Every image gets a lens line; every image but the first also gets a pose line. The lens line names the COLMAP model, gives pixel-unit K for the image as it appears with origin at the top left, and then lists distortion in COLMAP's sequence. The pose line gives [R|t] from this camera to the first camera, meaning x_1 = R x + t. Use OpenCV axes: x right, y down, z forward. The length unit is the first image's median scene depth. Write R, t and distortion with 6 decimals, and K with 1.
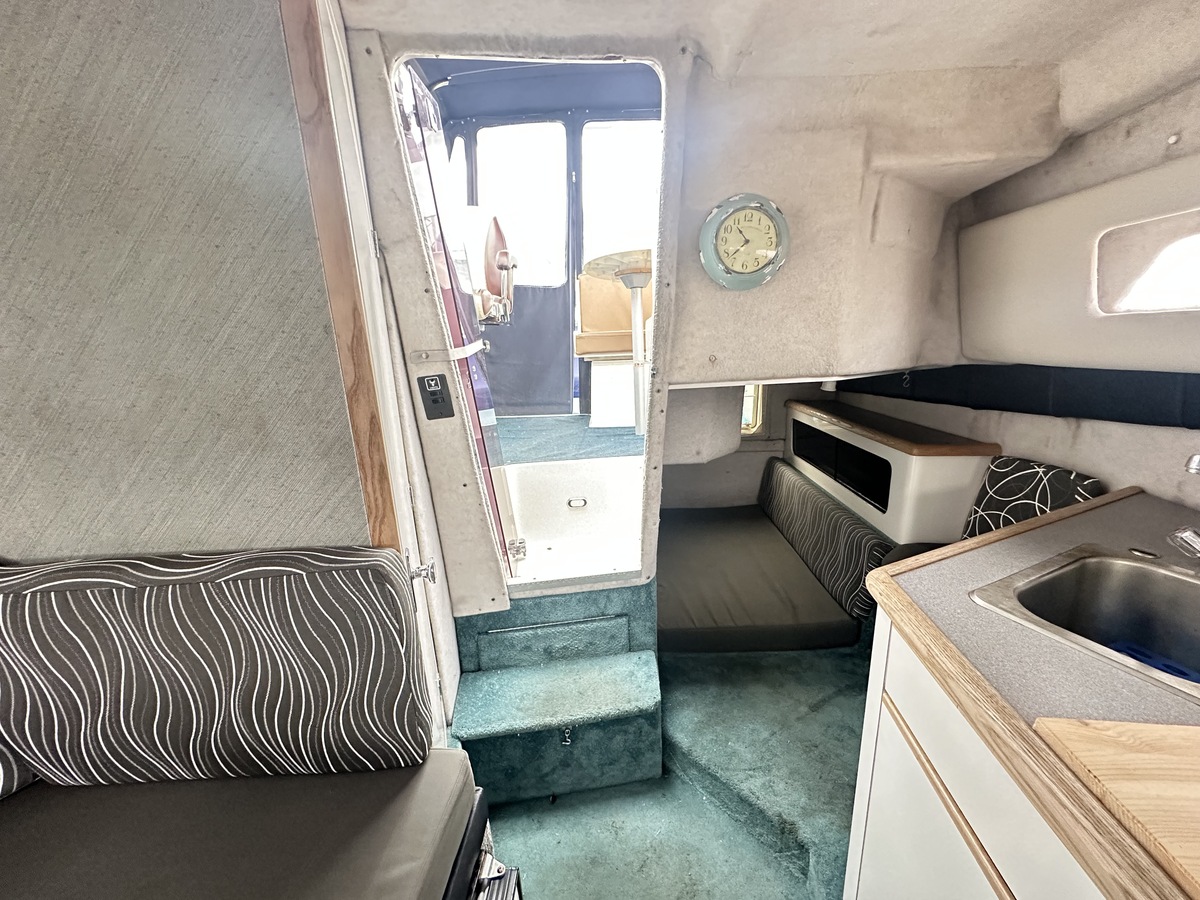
lens RADIAL K [[475.9, 0, 604.8], [0, 475.9, 453.2], [0, 0, 1]] dist [-0.005875, 0.000735]
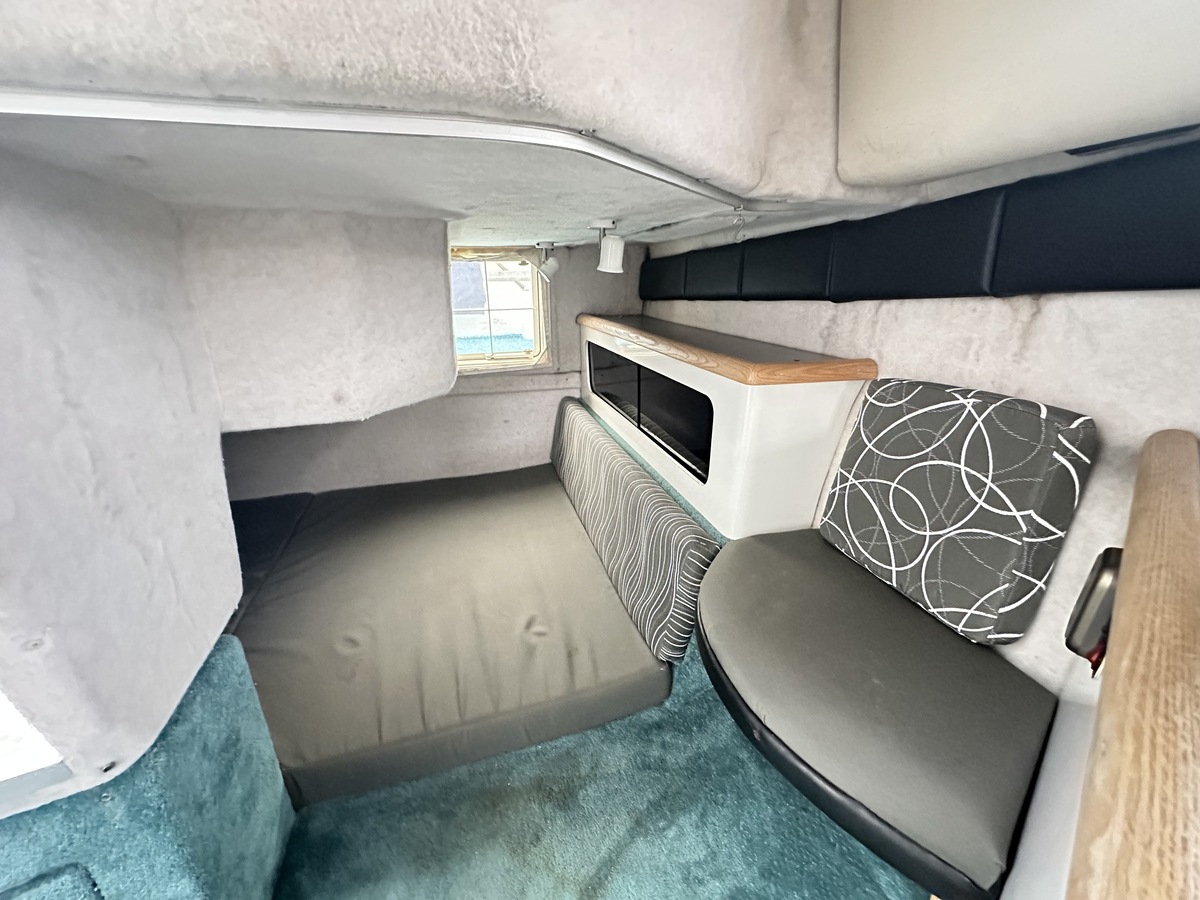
lens RADIAL K [[475.9, 0, 605.0], [0, 475.9, 457.6], [0, 0, 1]] dist [-0.005875, 0.000735]
pose [[0.946159, -0.086505, 0.311929, 0.315764], [0.045525, 0.989613, 0.136356, 0.005721], [-0.320485, -0.114814, 0.940270, 0.530001]]
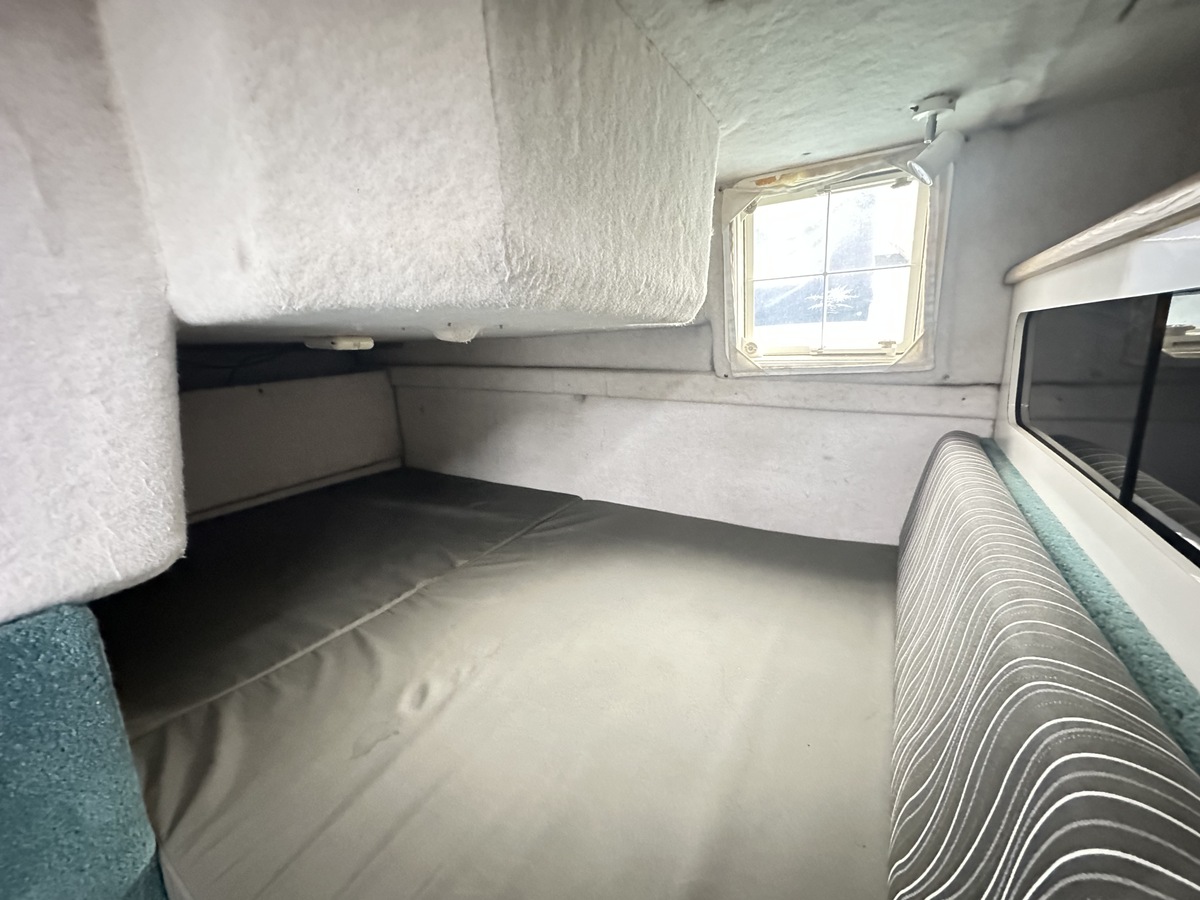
lens RADIAL K [[475.9, 0, 601.1], [0, 475.9, 450.2], [0, 0, 1]] dist [-0.005875, 0.000735]
pose [[0.867216, 0.119870, -0.483288, 0.522952], [-0.116137, 0.992515, 0.037777, 0.071952], [0.484198, 0.023367, 0.874646, 0.956787]]
